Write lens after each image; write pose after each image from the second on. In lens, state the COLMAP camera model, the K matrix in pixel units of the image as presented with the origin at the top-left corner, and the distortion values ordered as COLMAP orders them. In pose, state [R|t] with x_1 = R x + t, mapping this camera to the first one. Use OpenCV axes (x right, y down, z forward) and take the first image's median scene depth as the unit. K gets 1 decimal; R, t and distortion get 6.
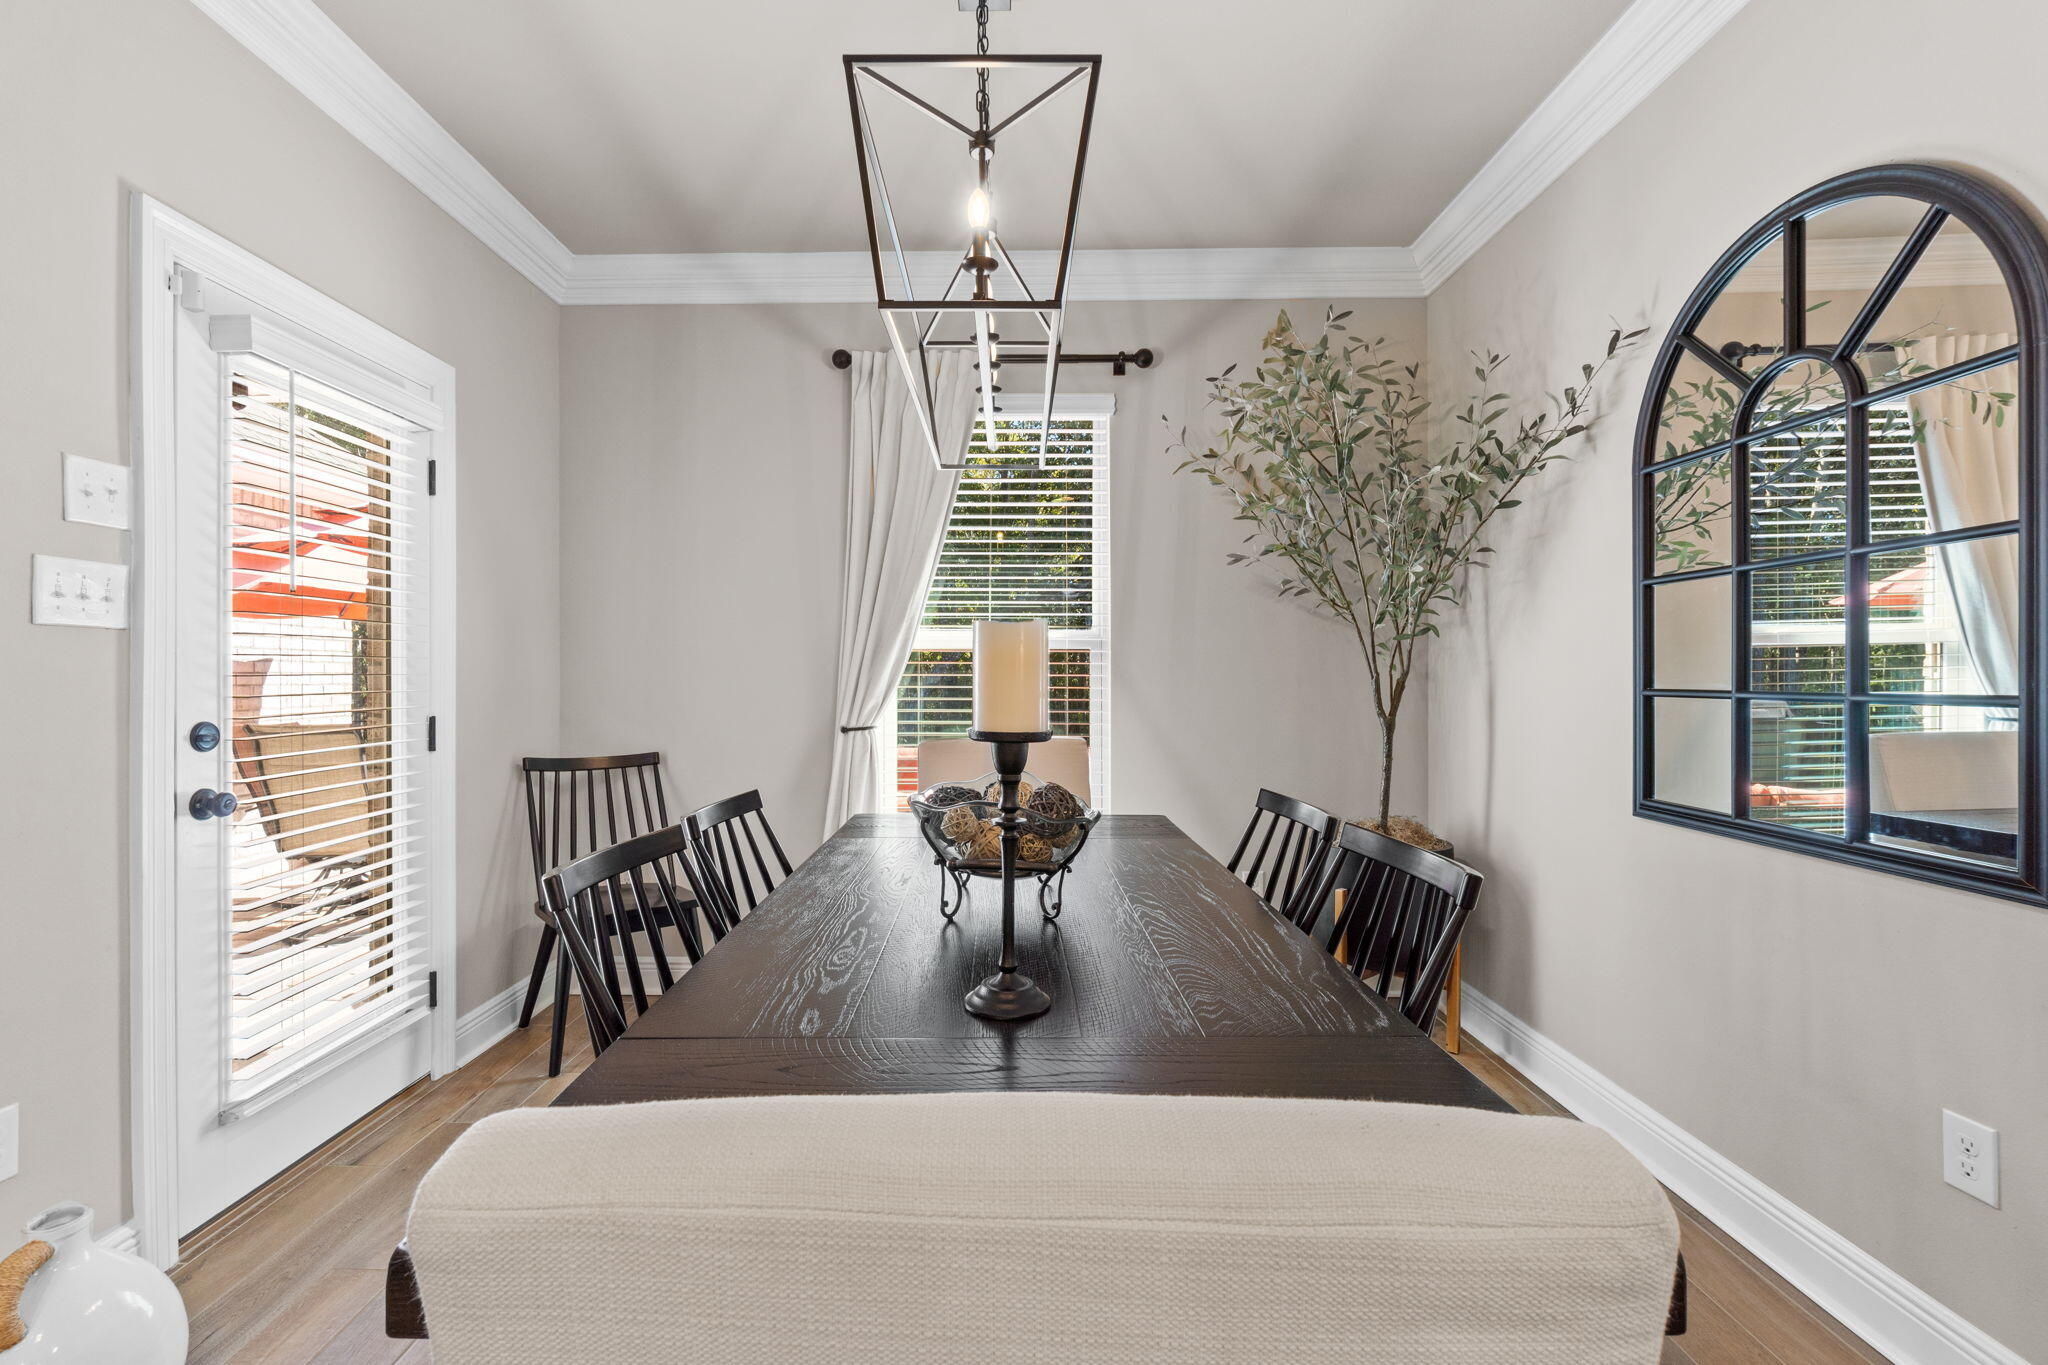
lens RADIAL K [[903.6, 0, 1024.0], [0, 903.6, 682.5], [0, 0, 1]] dist [0.000257, -0.000093]
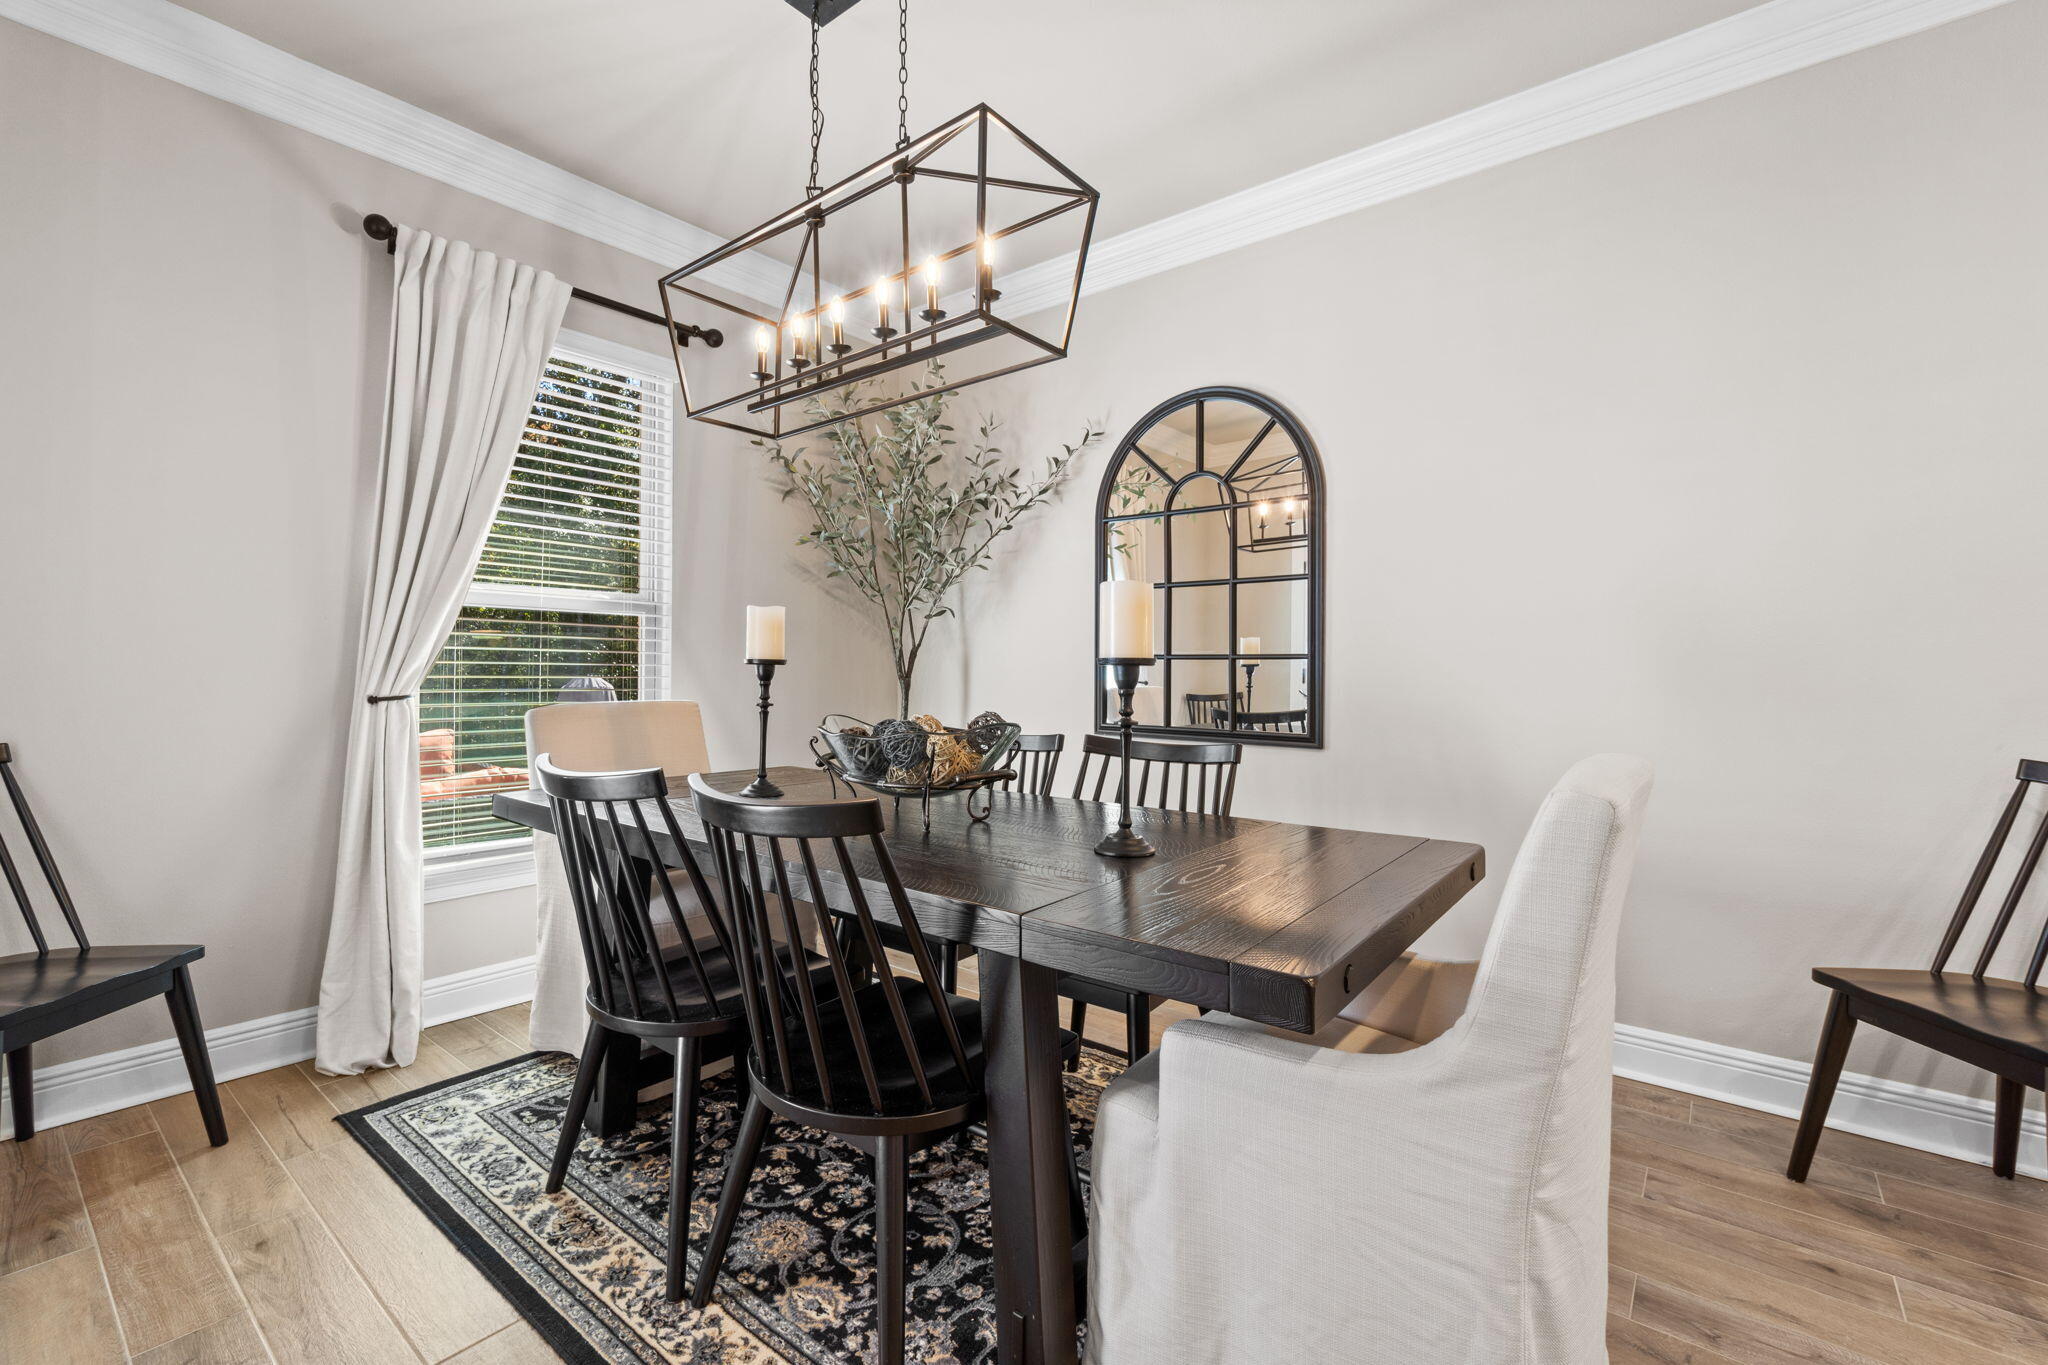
lens RADIAL K [[881.1, 0, 1024.0], [0, 881.1, 682.5], [0, 0, 1]] dist [-0.000687, -0.000093]
pose [[0.634223, -0.007676, 0.773112, -0.497159], [-0.003709, 0.999909, 0.012971, 0.028933], [-0.773142, -0.011094, 0.634137, 0.083462]]
